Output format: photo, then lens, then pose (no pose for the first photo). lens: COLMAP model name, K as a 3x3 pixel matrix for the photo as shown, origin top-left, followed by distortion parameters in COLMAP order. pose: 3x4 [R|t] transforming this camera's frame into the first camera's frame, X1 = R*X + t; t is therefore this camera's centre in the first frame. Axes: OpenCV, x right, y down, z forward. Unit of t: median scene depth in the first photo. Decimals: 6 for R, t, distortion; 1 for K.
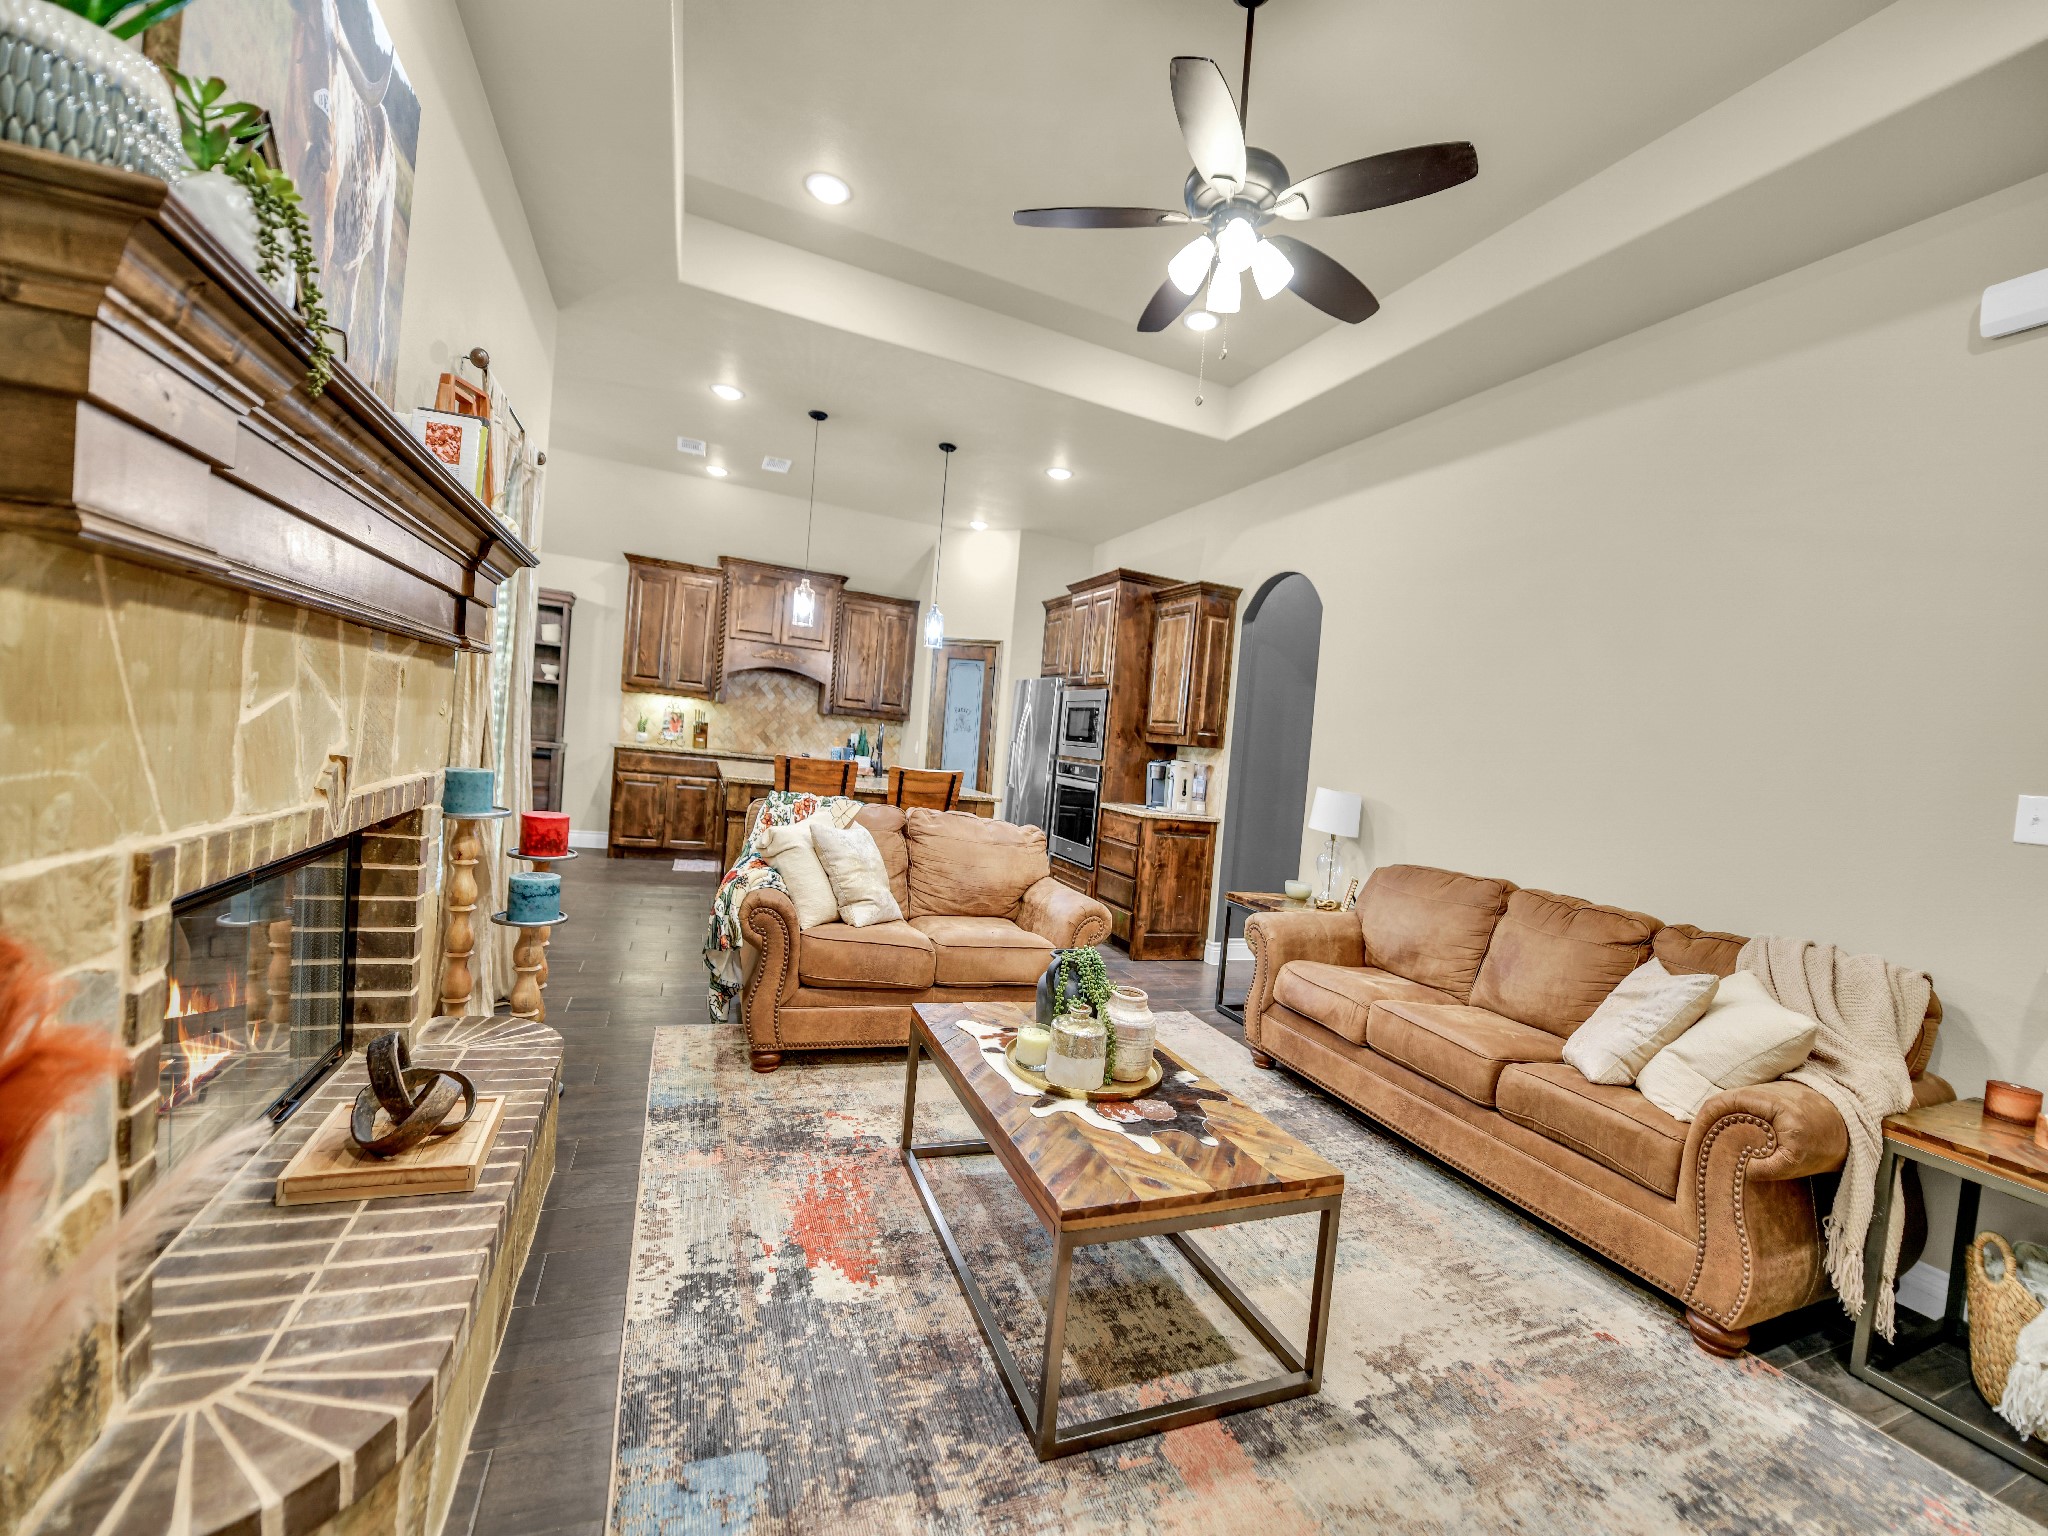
lens RADIAL K [[810.9, 0, 1070.5], [0, 810.9, 779.2], [0, 0, 1]] dist [-0.014308, -0.001038]
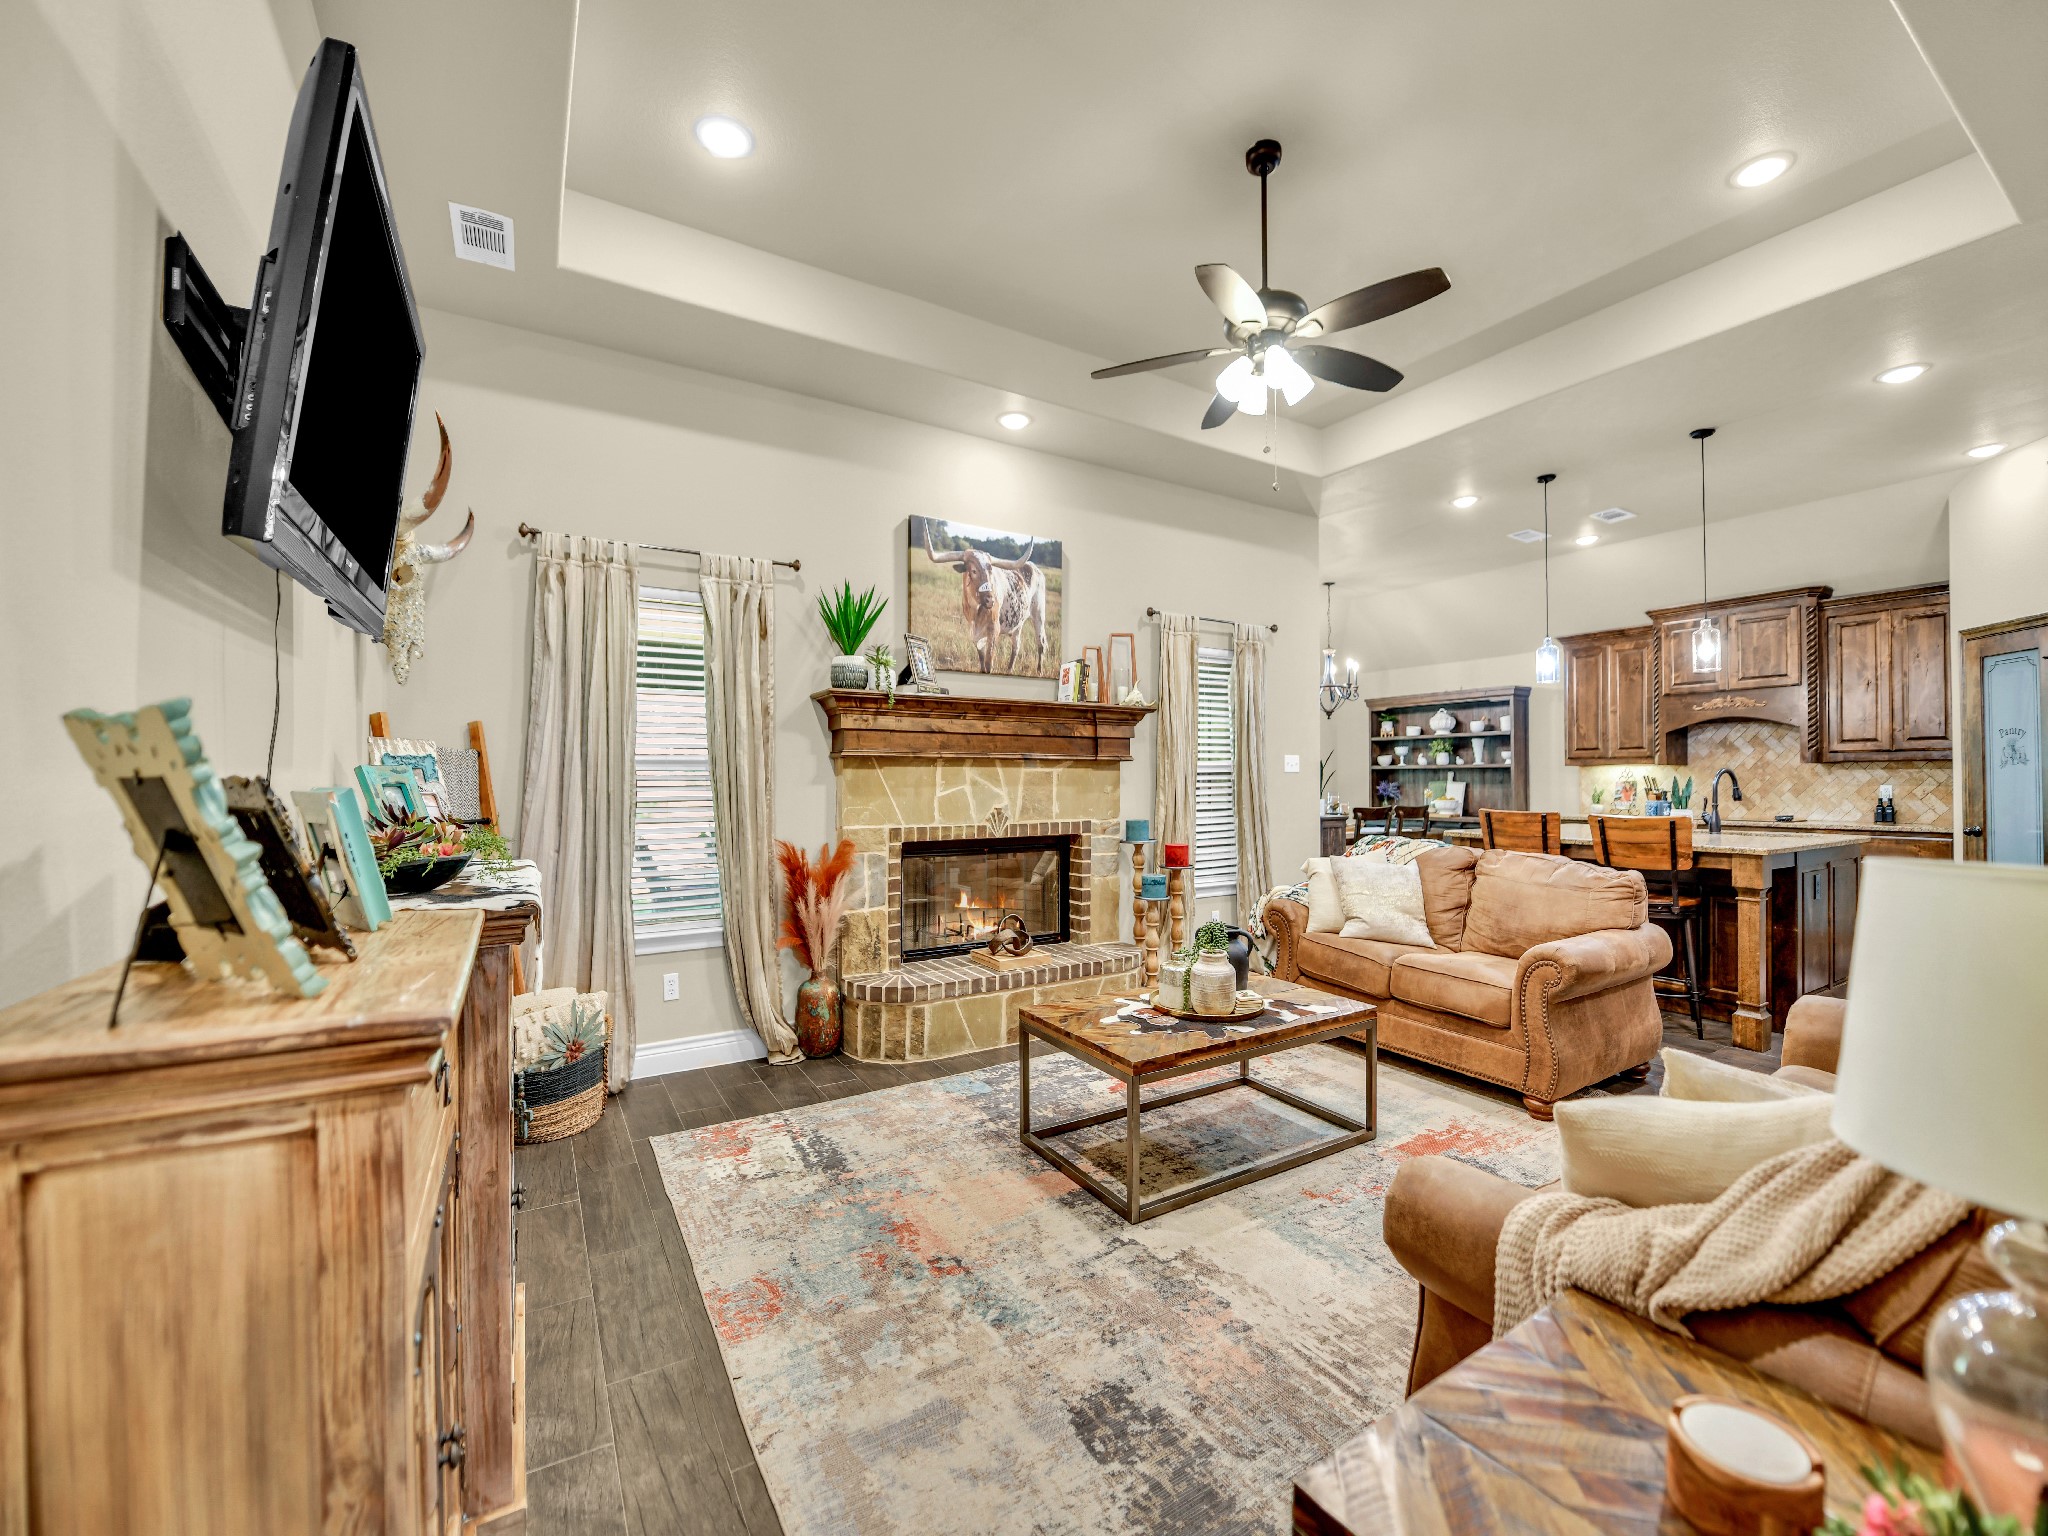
lens RADIAL K [[860.6, 0, 1009.4], [0, 860.6, 776.8], [0, 0, 1]] dist [-0.015039, -0.002100]
pose [[0.119753, -0.106408, -0.987085, 0.457921], [-0.020626, 0.993758, -0.109630, 0.042091], [0.992589, 0.033488, 0.116811, 0.150105]]
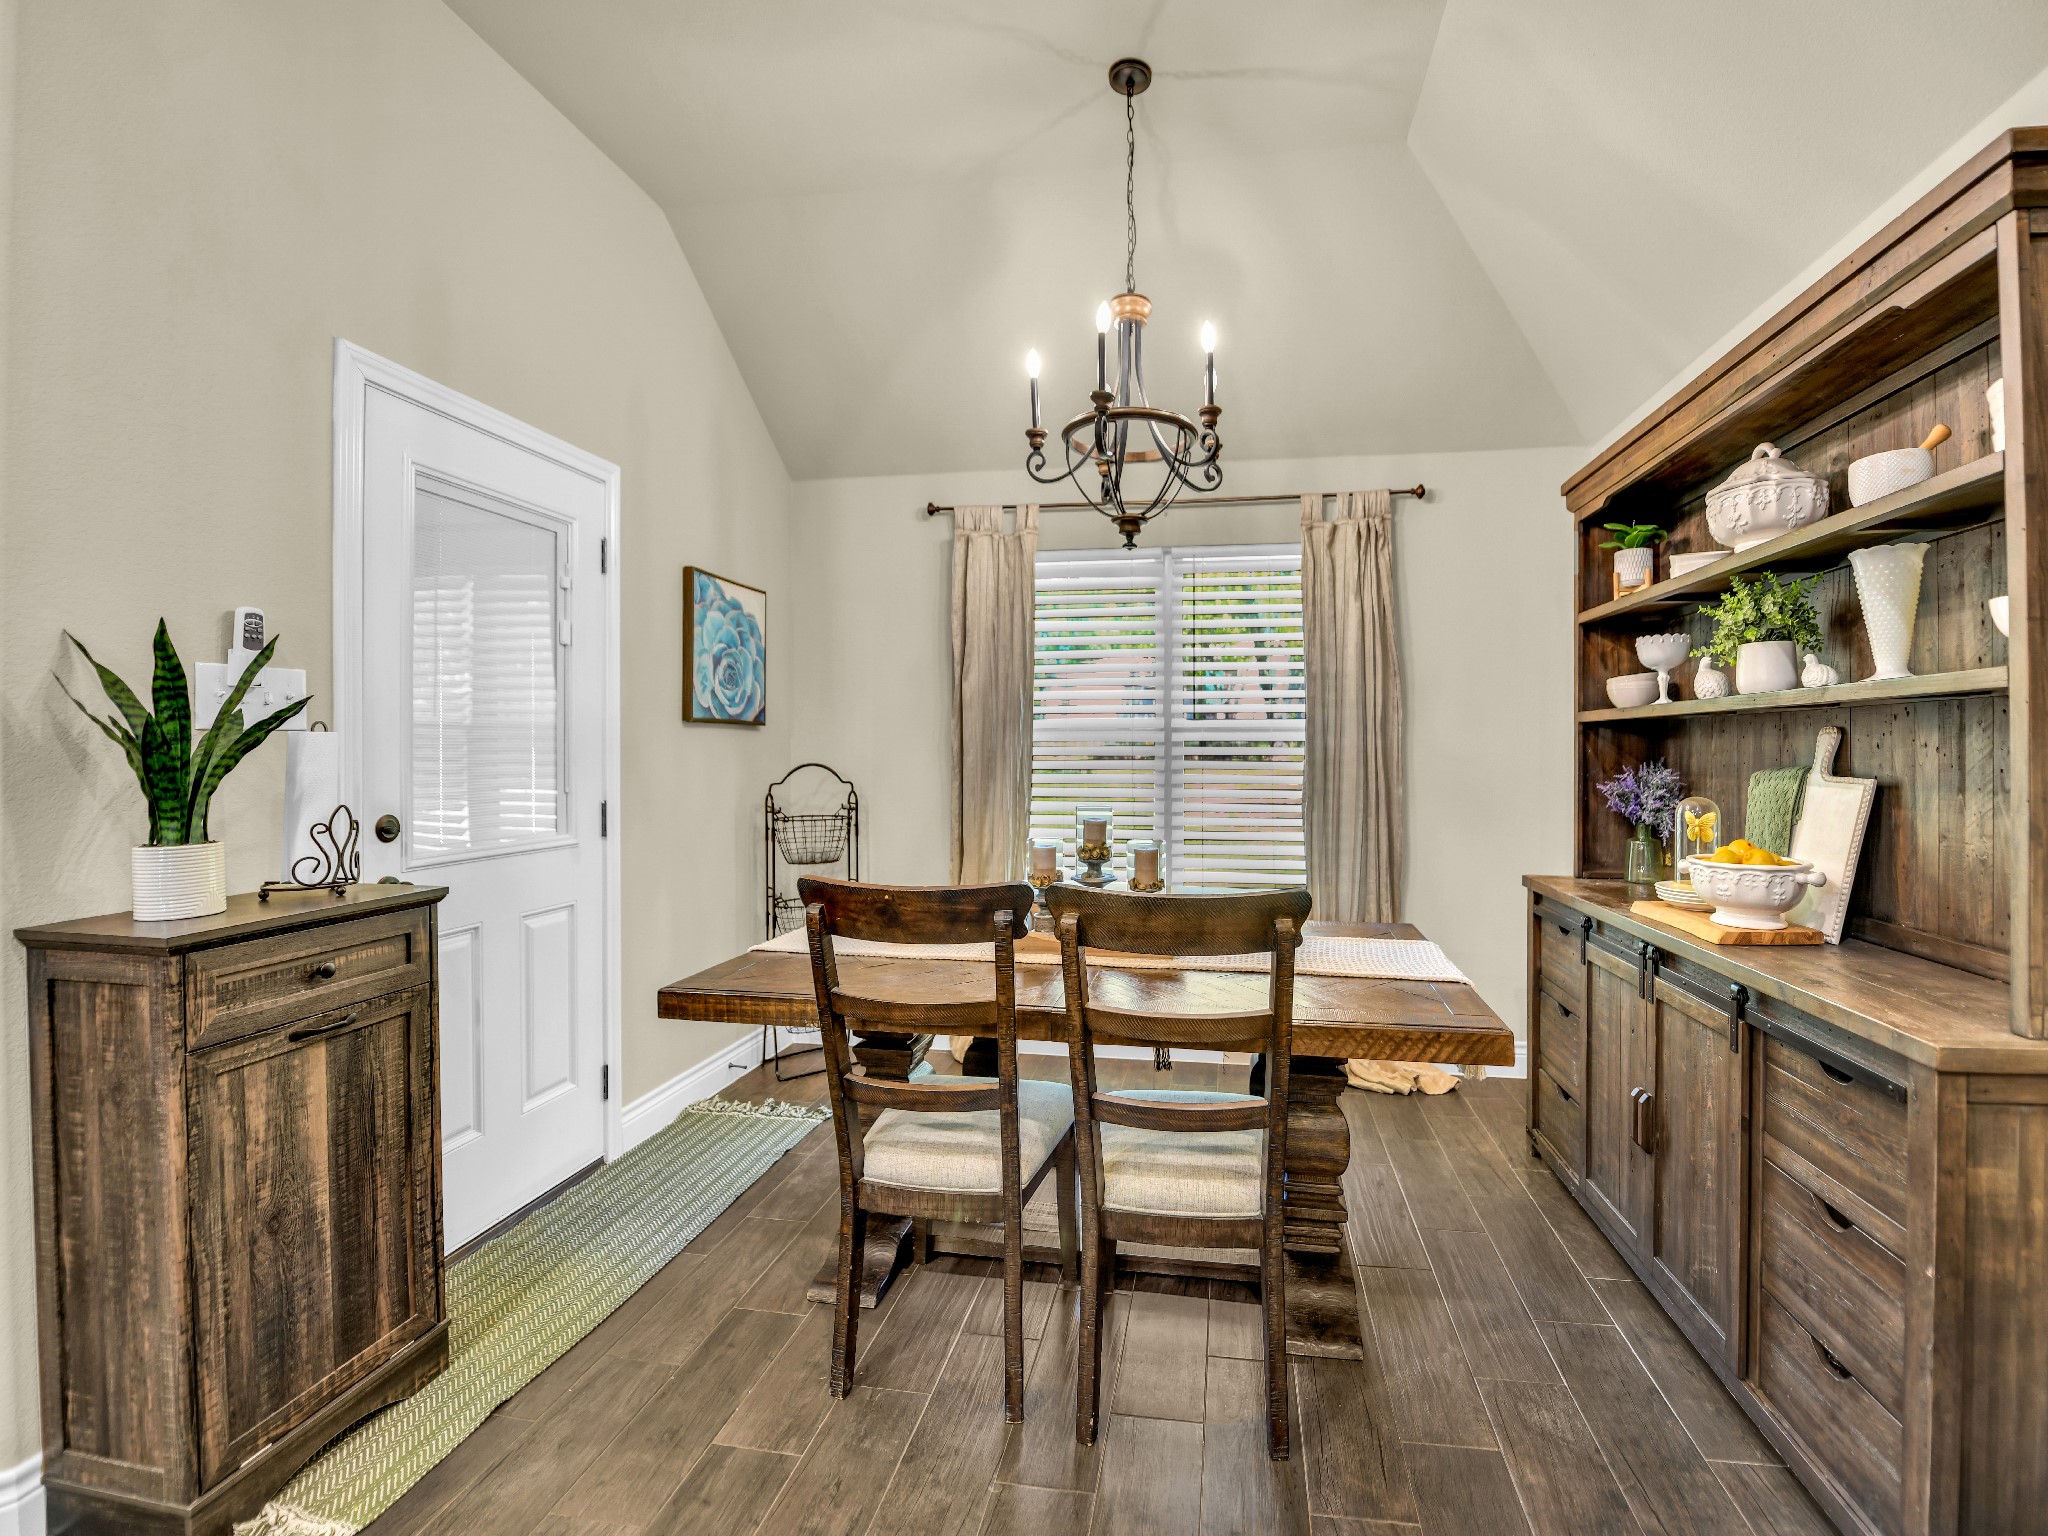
lens RADIAL K [[863.2, 0, 1138.9], [0, 863.2, 755.9], [0, 0, 1]] dist [-0.016878, -0.000656]
pose [[-0.525451, -0.098460, -0.845107, -0.375252], [-0.088824, 0.994202, -0.060604, -0.073520], [0.846175, 0.043221, -0.531150, 0.911945]]
